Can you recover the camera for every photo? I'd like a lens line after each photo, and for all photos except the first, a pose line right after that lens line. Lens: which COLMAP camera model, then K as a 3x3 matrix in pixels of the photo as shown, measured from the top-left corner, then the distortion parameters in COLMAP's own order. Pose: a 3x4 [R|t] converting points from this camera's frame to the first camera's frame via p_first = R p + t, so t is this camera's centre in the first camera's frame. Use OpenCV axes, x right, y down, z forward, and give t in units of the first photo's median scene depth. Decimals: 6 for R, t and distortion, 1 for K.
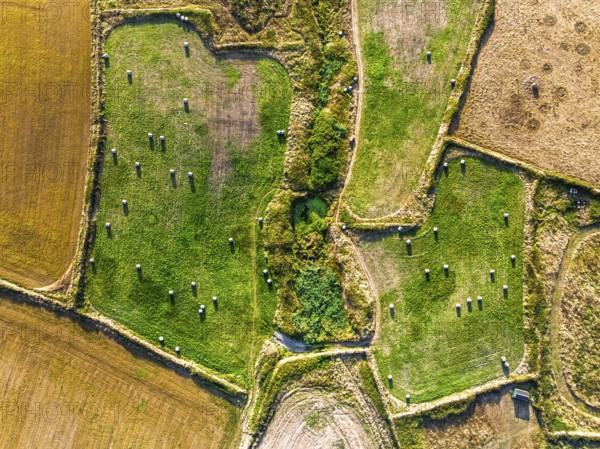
lens RADIAL K [[421.4, 0, 298.4], [0, 421.4, 234.0], [0, 0, 1]] dist [-0.036915, 0.000978]
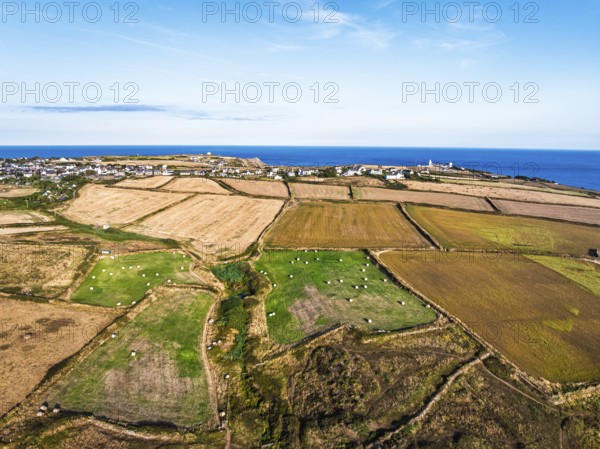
lens RADIAL K [[421.4, 0, 298.4], [0, 421.4, 234.0], [0, 0, 1]] dist [-0.036915, 0.000978]
pose [[-0.970941, 0.033029, -0.237028, 0.168708], [-0.238822, -0.197449, 0.950778, -1.418148], [-0.015398, 0.979757, 0.199599, 0.552899]]
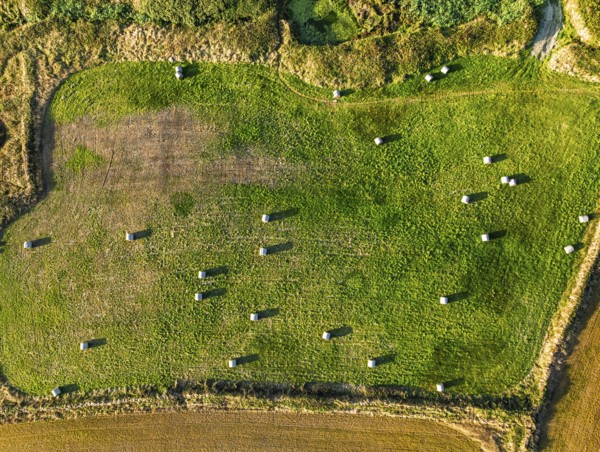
lens RADIAL K [[426.4, 0, 299.6], [0, 426.4, 214.4], [0, 0, 1]] dist [-0.042968, 0.010391]
pose [[-0.070284, -0.997481, 0.009540, -0.257509], [0.997470, -0.070175, 0.011345, -0.103638], [-0.010647, 0.010313, 0.999890, 0.446052]]
